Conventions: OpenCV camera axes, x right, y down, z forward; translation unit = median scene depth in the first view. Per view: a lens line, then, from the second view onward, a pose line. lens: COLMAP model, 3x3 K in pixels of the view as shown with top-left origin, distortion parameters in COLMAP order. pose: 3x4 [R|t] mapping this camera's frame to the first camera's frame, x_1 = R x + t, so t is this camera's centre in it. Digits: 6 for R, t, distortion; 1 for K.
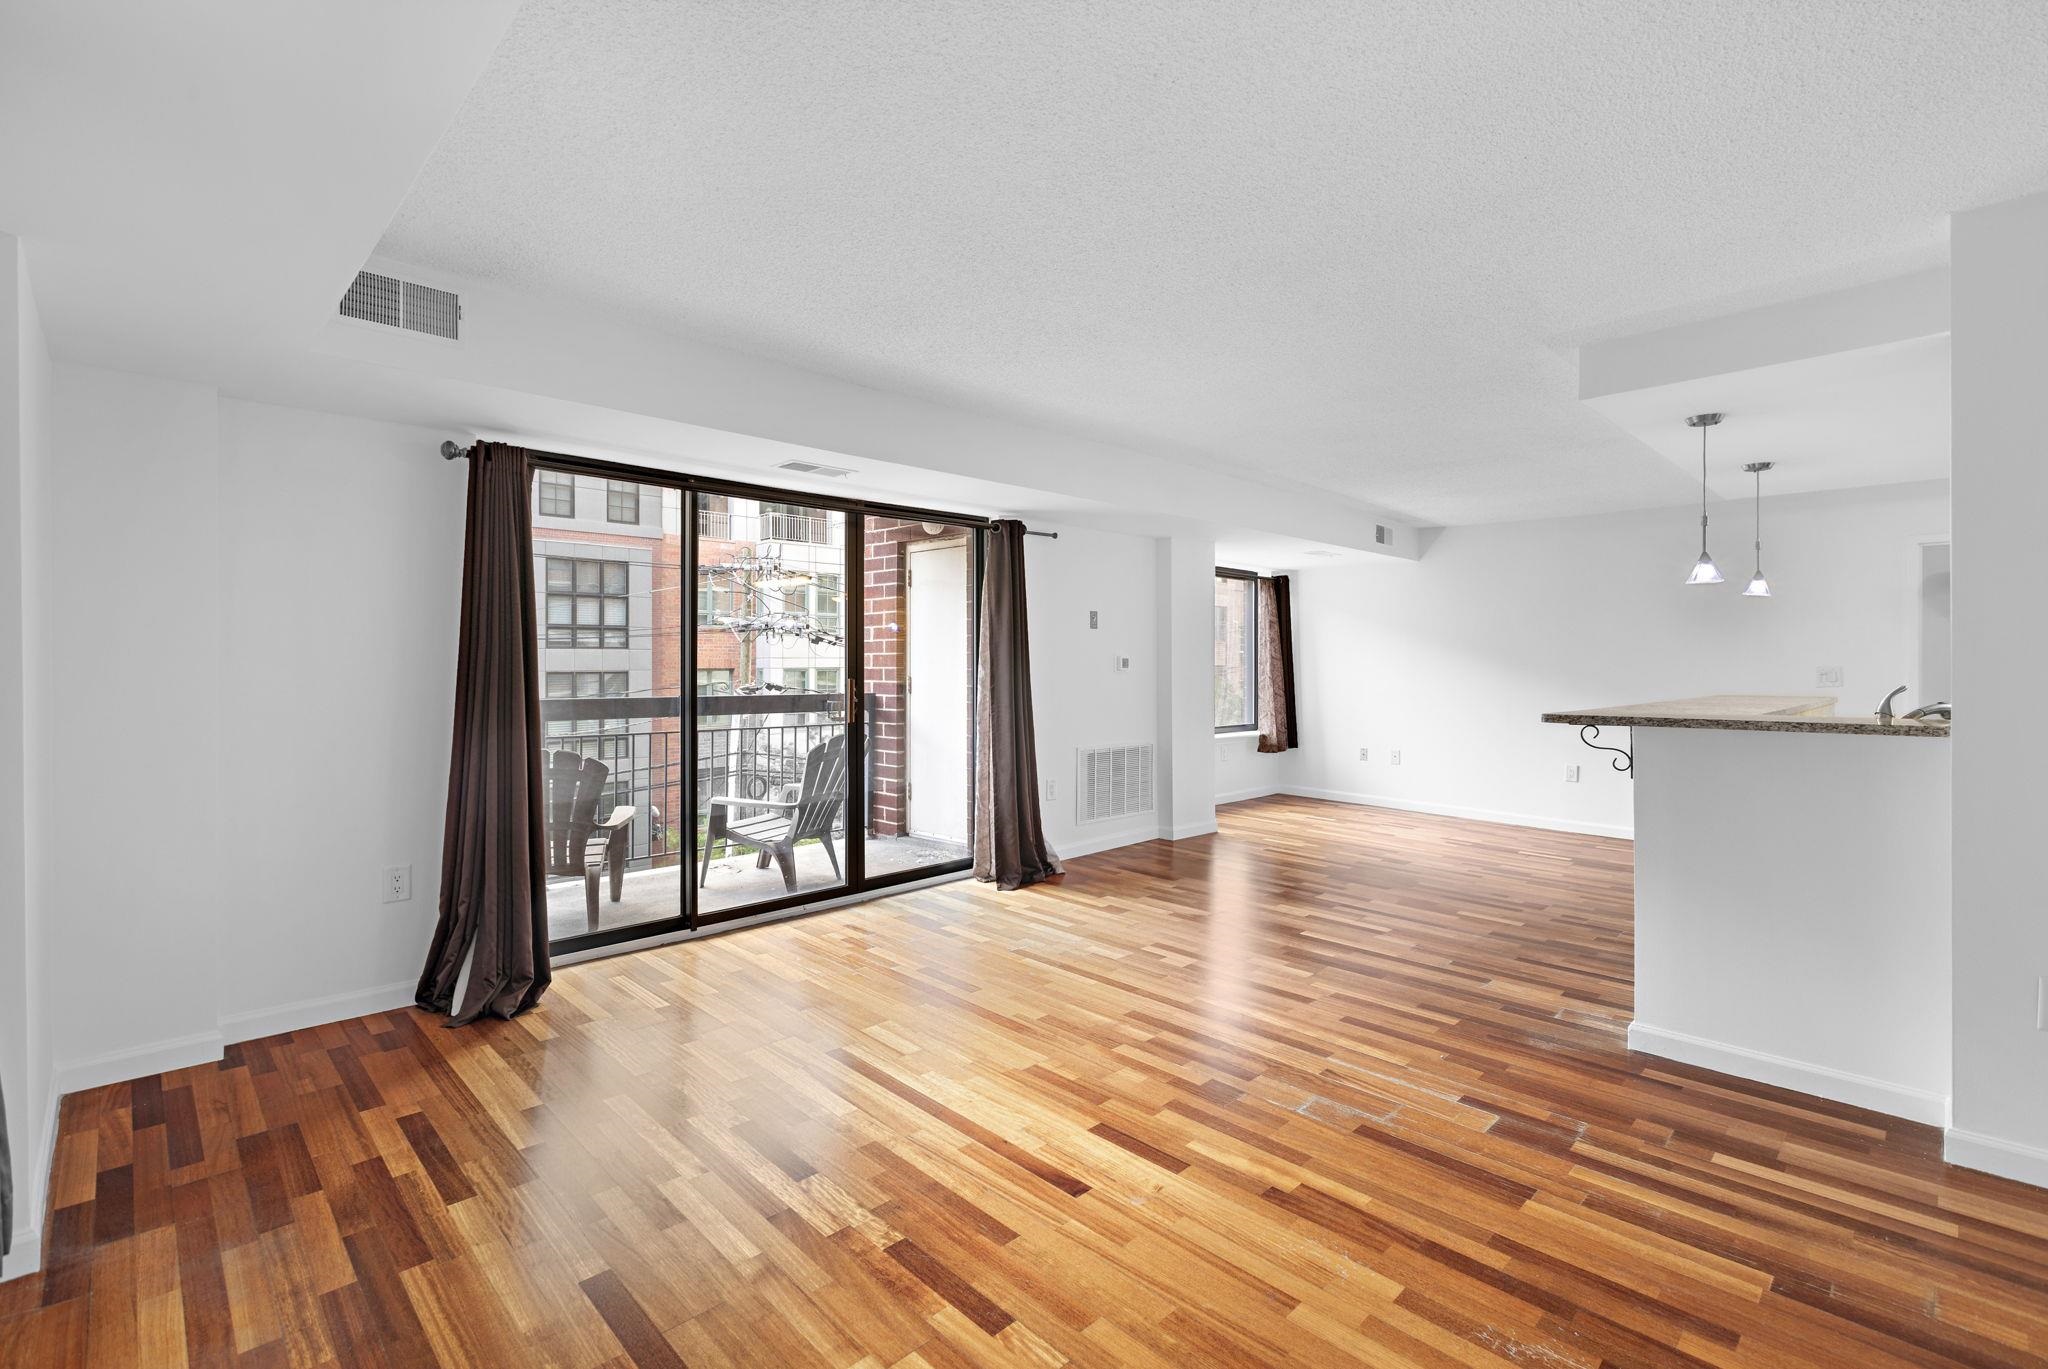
lens RADIAL K [[923.8, 0, 1025.2], [0, 923.8, 665.2], [0, 0, 1]] dist [-0.002684, 0.000058]
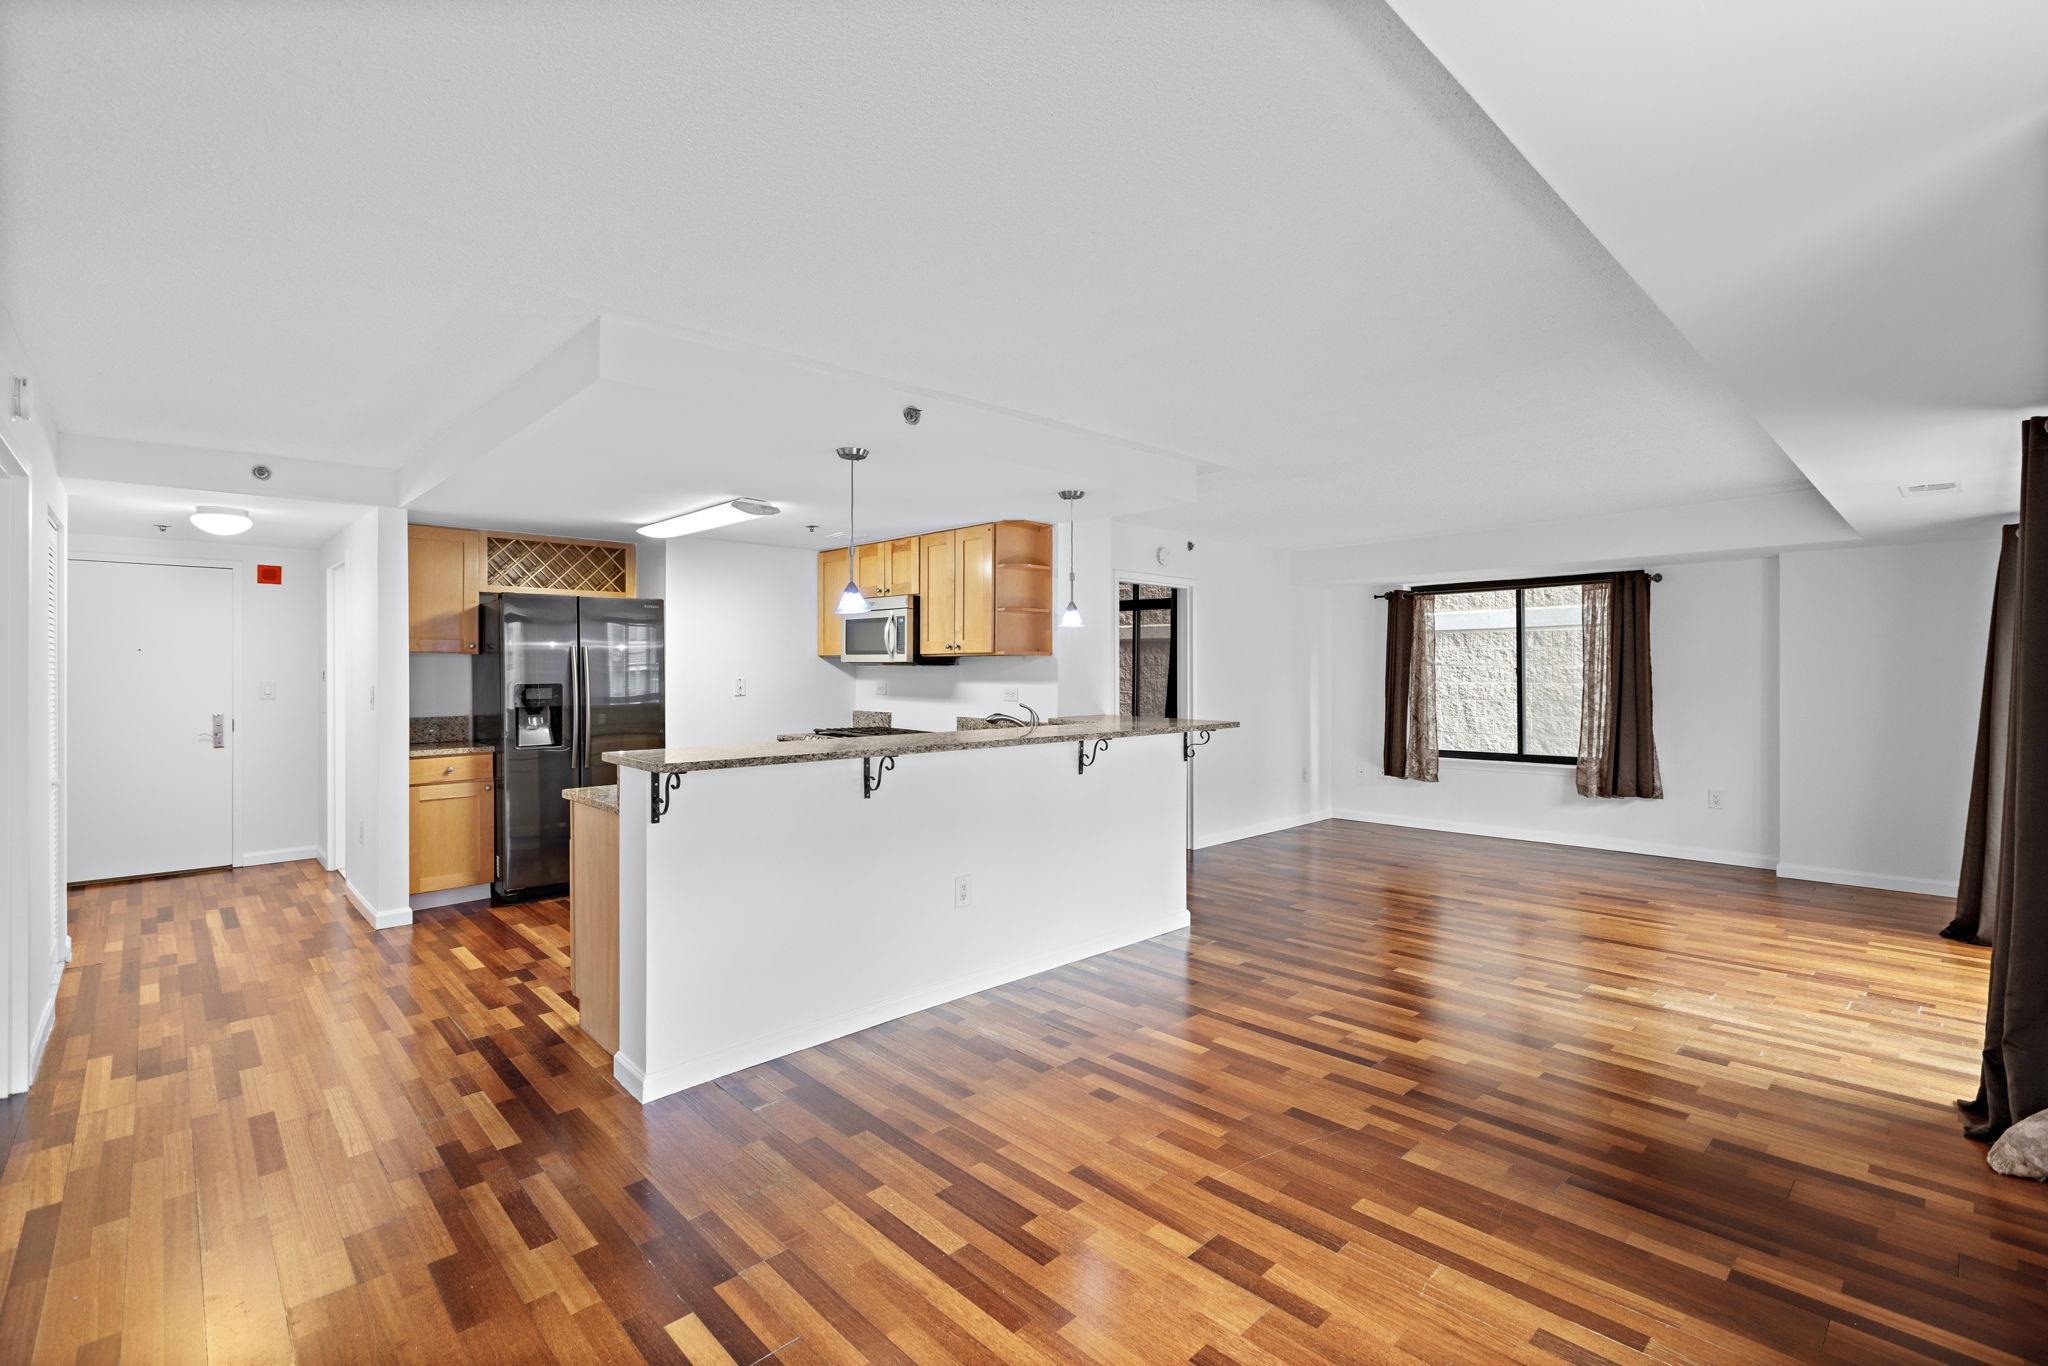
lens RADIAL K [[923.8, 0, 1025.2], [0, 923.8, 663.7], [0, 0, 1]] dist [-0.002684, 0.000058]
pose [[-0.999893, 0.001977, 0.014479, 0.913547], [0.001931, 0.999993, -0.003189, -0.042755], [-0.014485, -0.003161, -0.999890, 2.619711]]
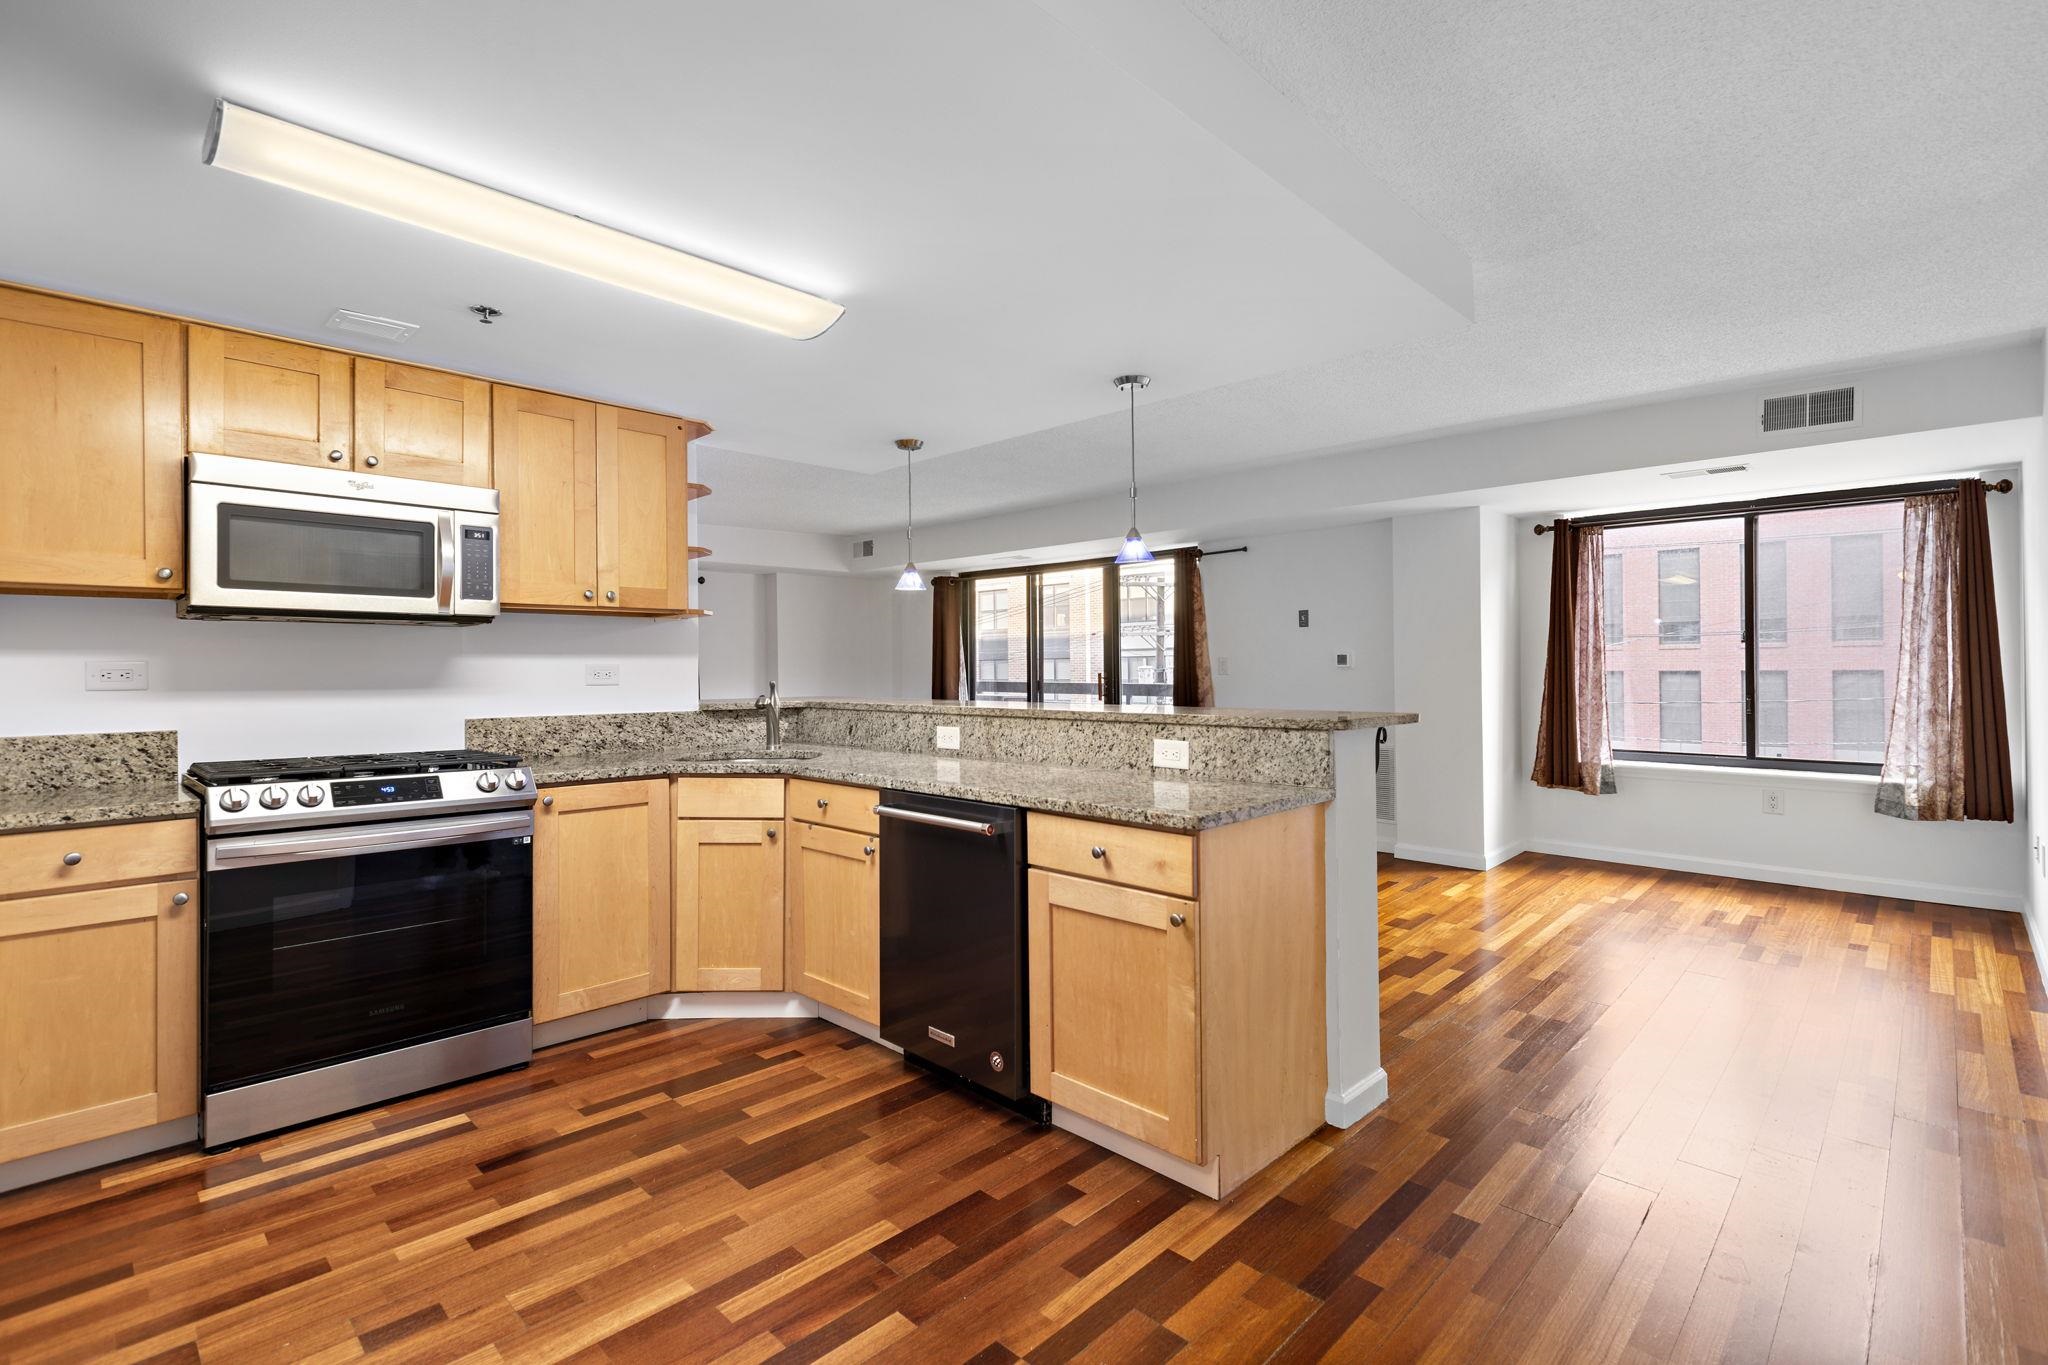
lens RADIAL K [[940.2, 0, 1028.3], [0, 940.2, 668.6], [0, 0, 1]] dist [-0.004824, -0.000002]
pose [[0.030973, 0.002814, -0.999516, 2.204891], [0.005206, 0.999982, 0.002977, 0.004703], [0.999507, -0.005295, 0.030957, 1.291725]]
